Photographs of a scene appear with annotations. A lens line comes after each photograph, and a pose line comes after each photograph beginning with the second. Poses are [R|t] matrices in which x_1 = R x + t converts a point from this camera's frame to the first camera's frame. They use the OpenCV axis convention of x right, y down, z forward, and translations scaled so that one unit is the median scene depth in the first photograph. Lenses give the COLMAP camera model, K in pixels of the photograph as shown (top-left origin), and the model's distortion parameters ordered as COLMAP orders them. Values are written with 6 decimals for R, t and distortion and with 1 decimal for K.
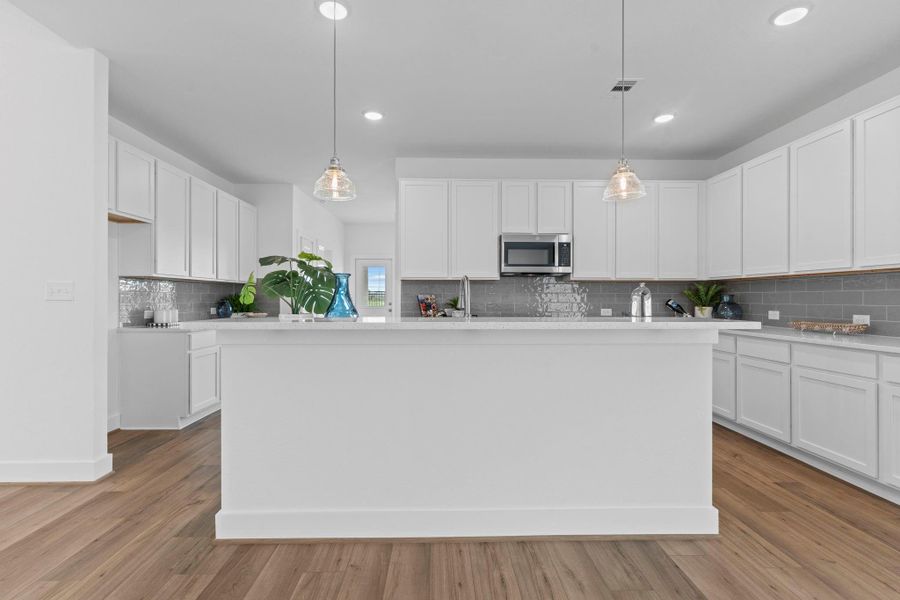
lens RADIAL K [[411.5, 0, 447.5], [0, 411.5, 299.4], [0, 0, 1]] dist [0.000606, 0.000418]
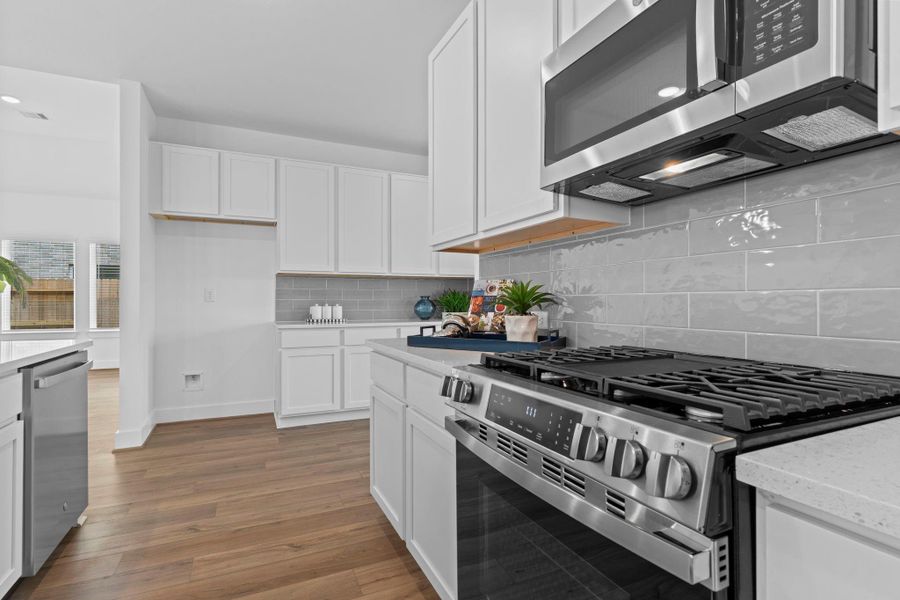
lens RADIAL K [[440.3, 0, 447.9], [0, 440.3, 299.4], [0, 0, 1]] dist [-0.001226, 0.000119]
pose [[0.394652, -0.005502, -0.918814, 0.471935], [-0.000855, 0.999979, -0.006355, 0.017557], [0.918830, 0.003293, 0.394639, 0.975153]]
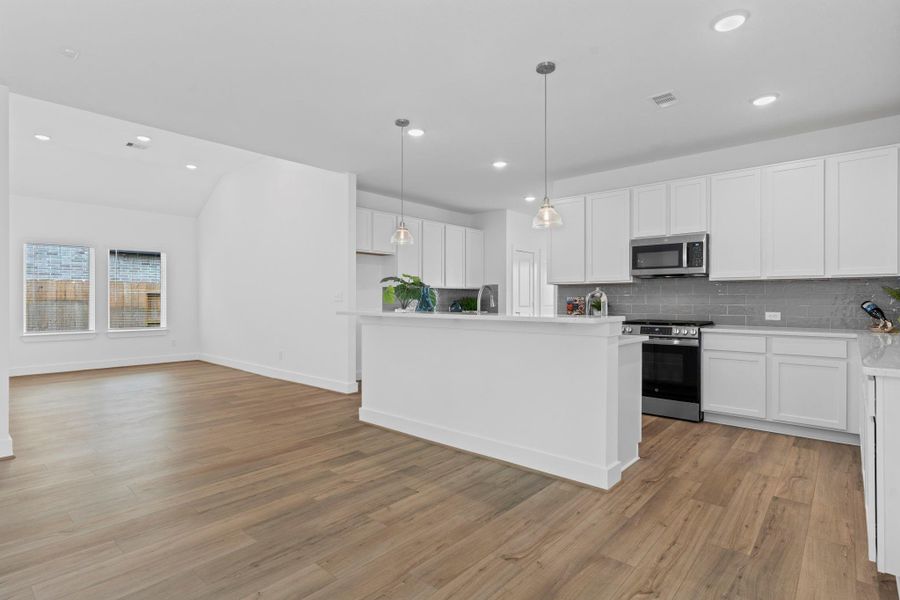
lens RADIAL K [[440.3, 0, 472.4], [0, 440.3, 299.9], [0, 0, 1]] dist [-0.001226, 0.000119]
pose [[0.764106, -0.001008, -0.645089, 0.660808], [-0.001362, 0.999994, -0.003175, 0.001666], [0.645089, 0.003305, 0.764100, -0.151756]]
